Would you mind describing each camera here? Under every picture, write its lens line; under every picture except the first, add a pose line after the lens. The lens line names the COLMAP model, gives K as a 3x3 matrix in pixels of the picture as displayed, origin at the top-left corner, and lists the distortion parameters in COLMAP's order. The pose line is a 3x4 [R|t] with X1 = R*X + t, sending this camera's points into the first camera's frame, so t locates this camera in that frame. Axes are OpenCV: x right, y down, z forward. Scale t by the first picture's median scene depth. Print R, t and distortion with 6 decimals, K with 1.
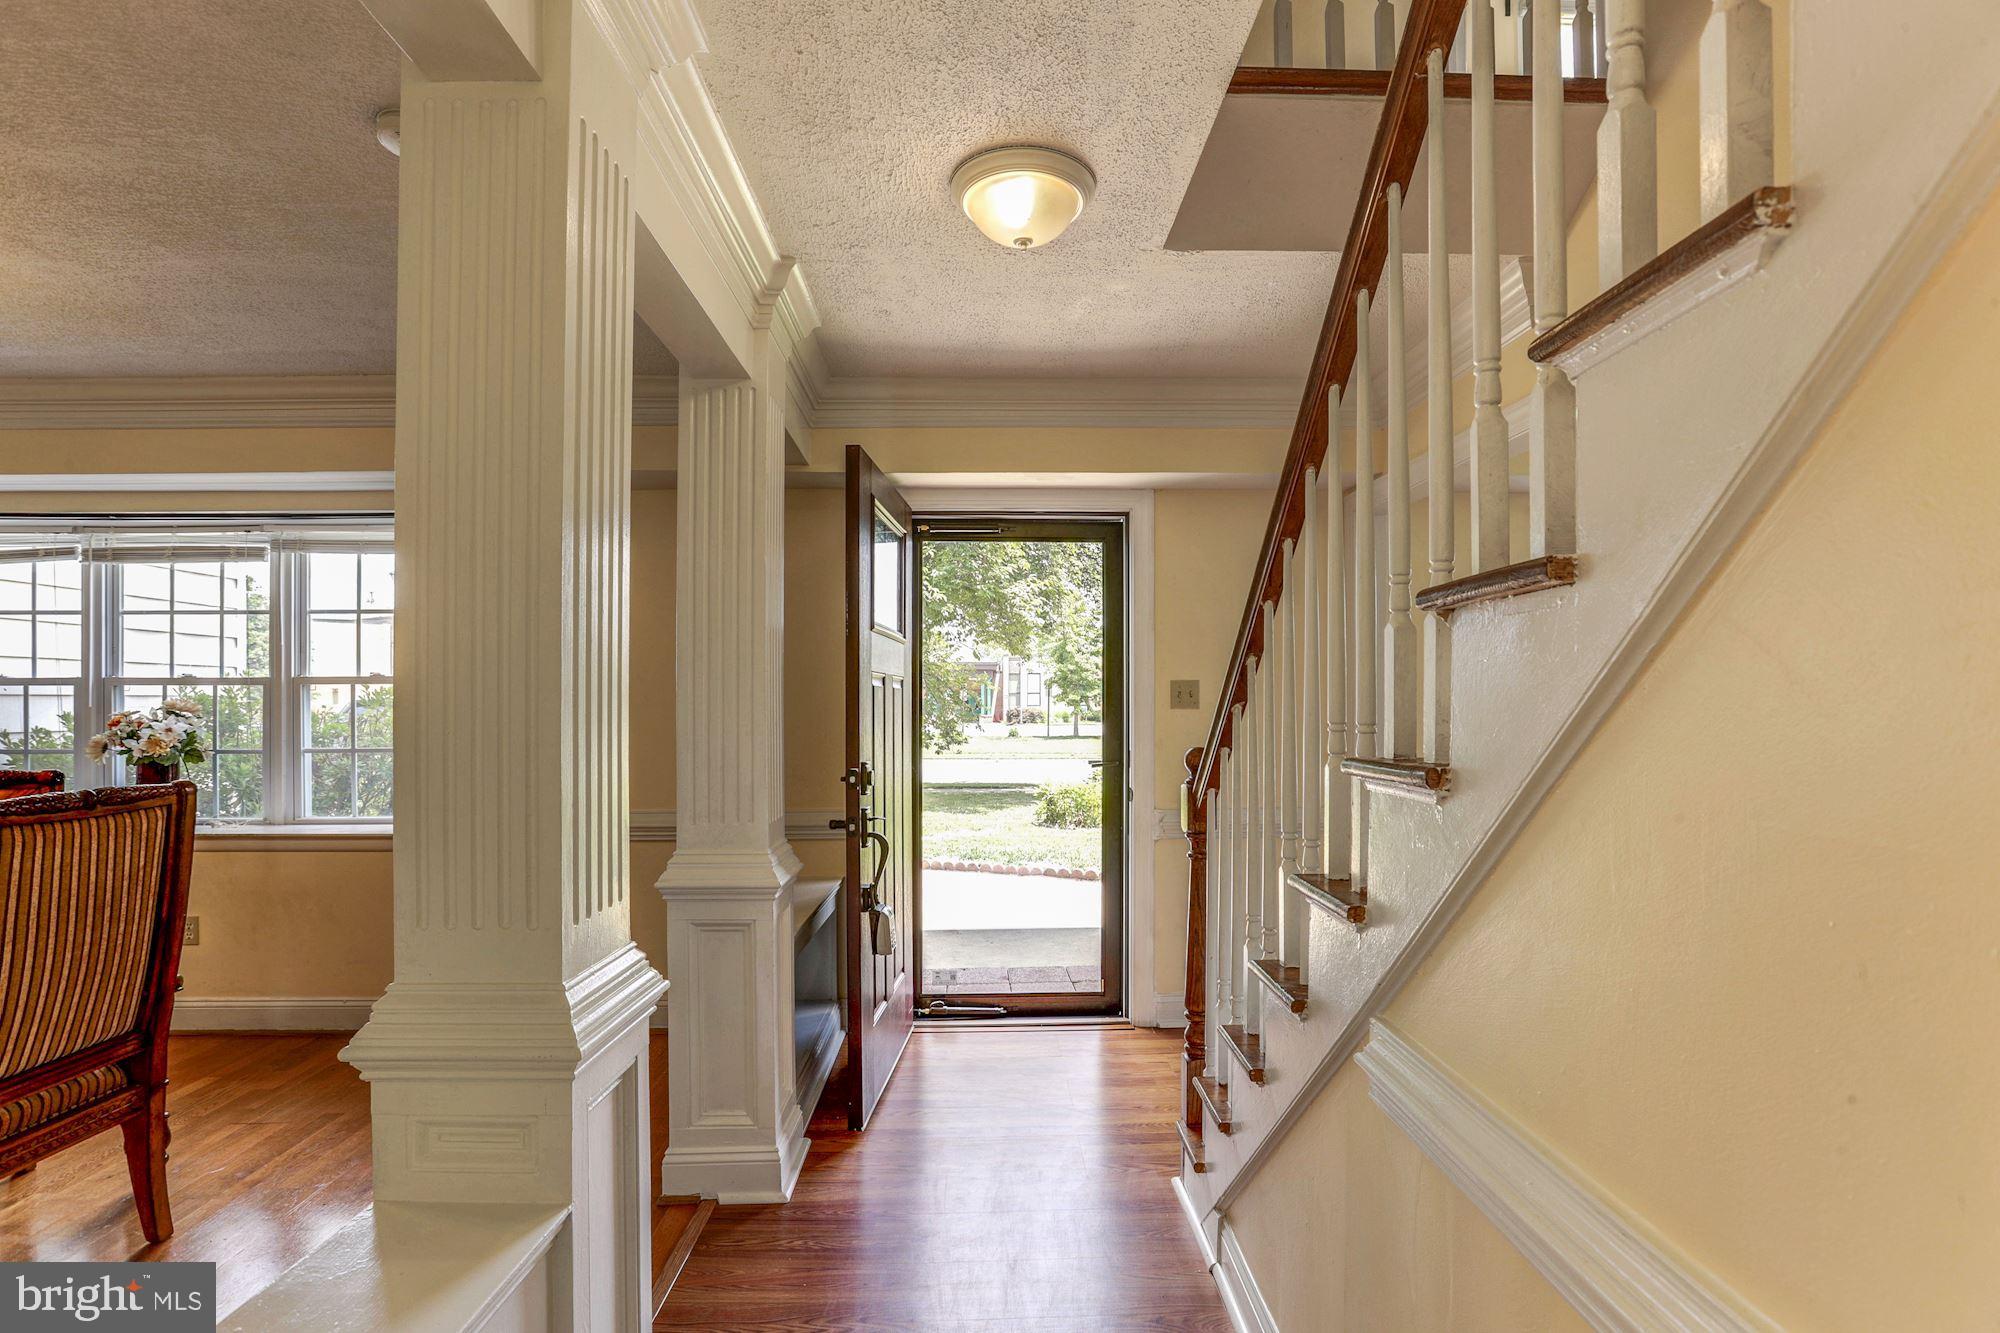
lens RADIAL K [[948.8, 0, 1022.0], [0, 948.8, 700.2], [0, 0, 1]] dist [-0.043749, 0.013363]
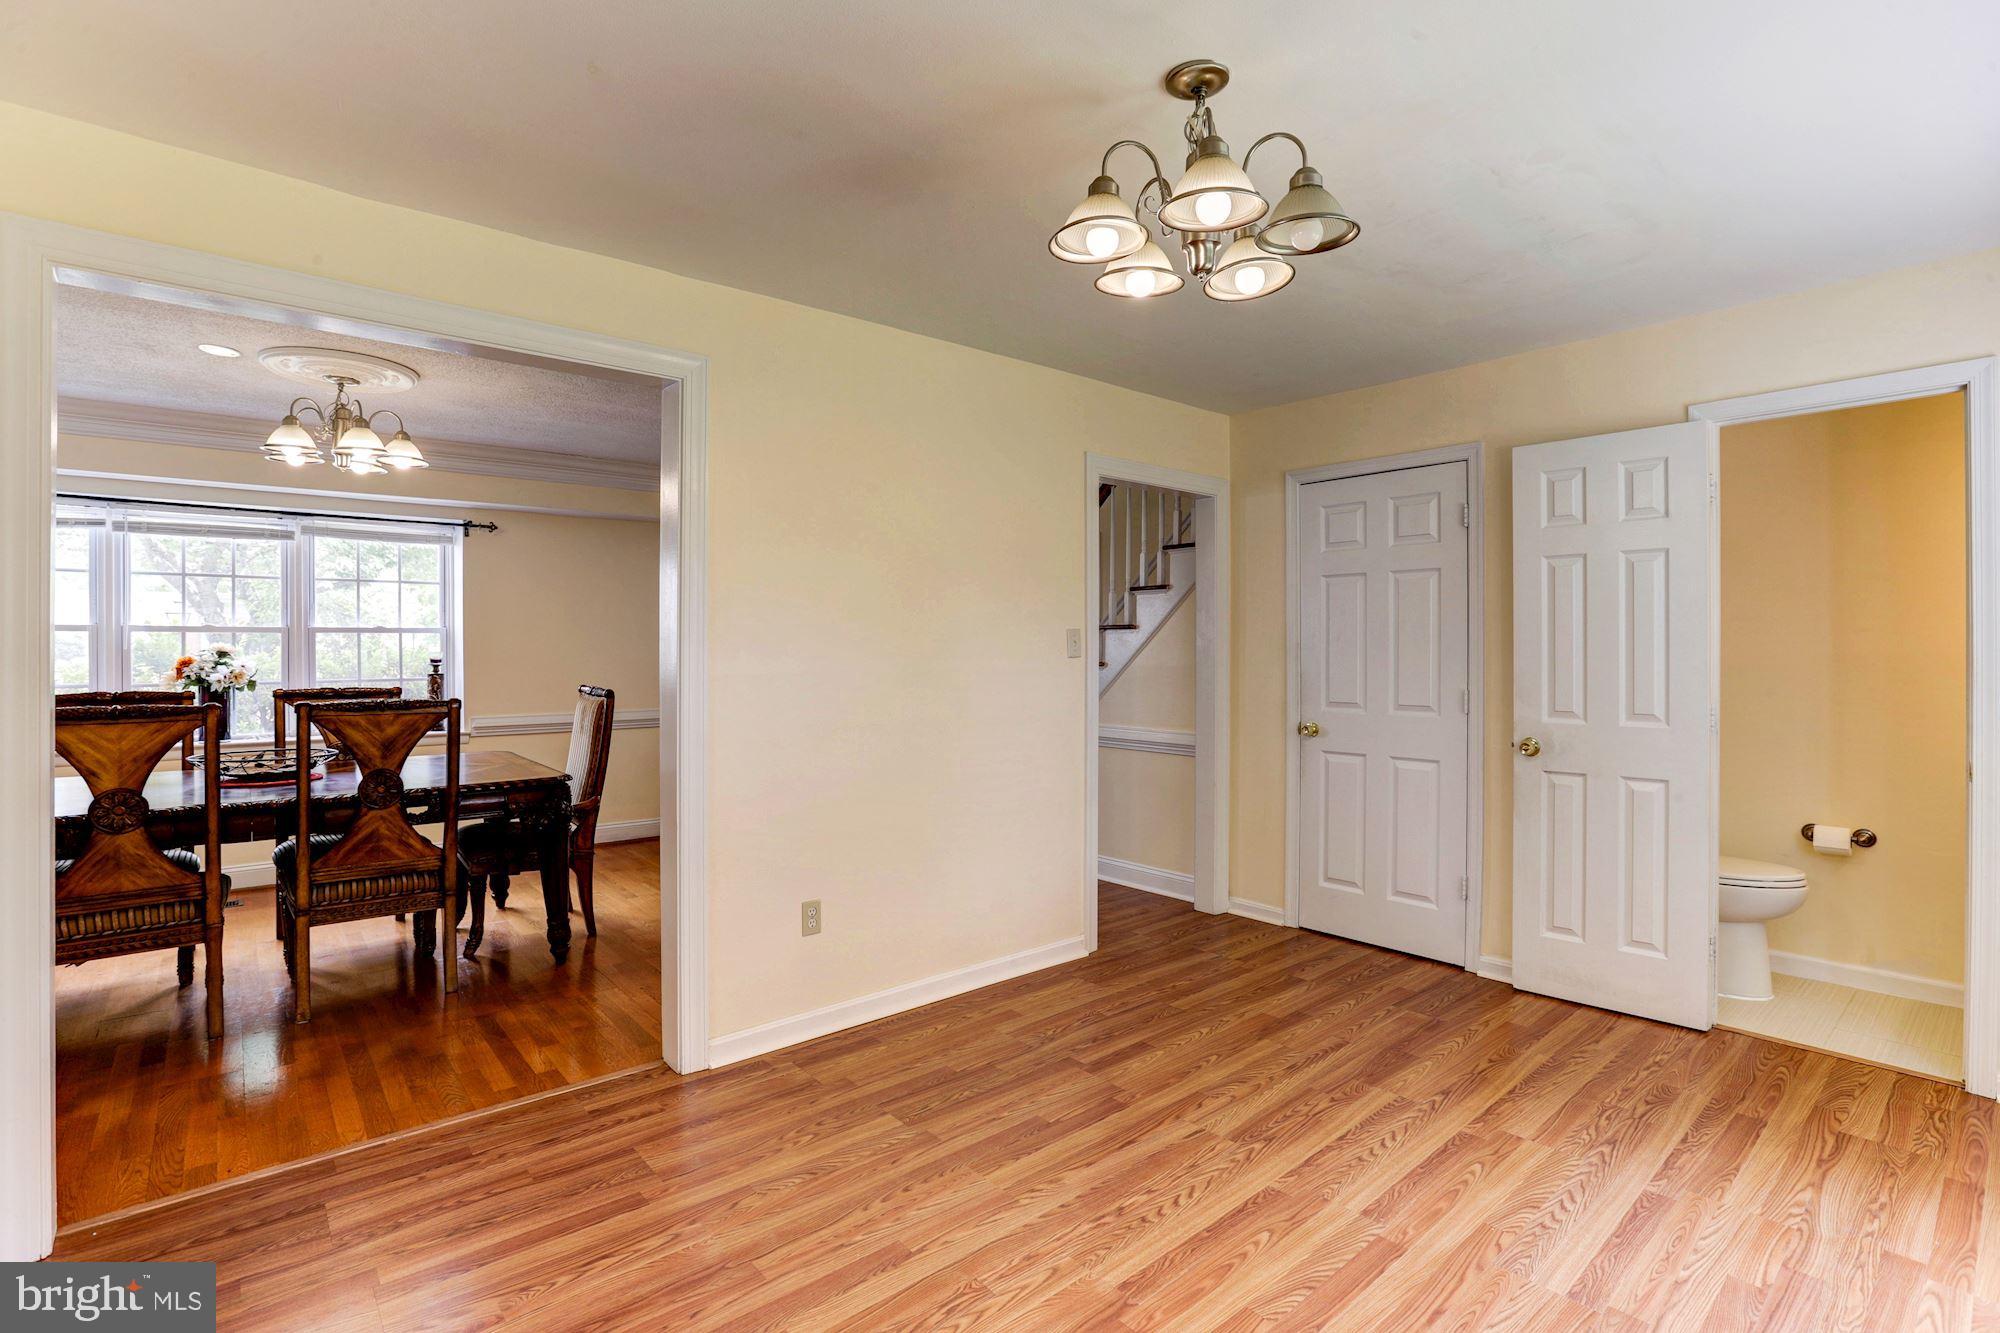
lens RADIAL K [[926.1, 0, 996.7], [0, 926.1, 656.7], [0, 0, 1]] dist [-0.045687, 0.014767]
pose [[0.781829, -0.002975, 0.623486, -0.828123], [-0.004027, 0.999944, 0.009822, -0.000630], [-0.623481, -0.010189, 0.781772, -0.671961]]
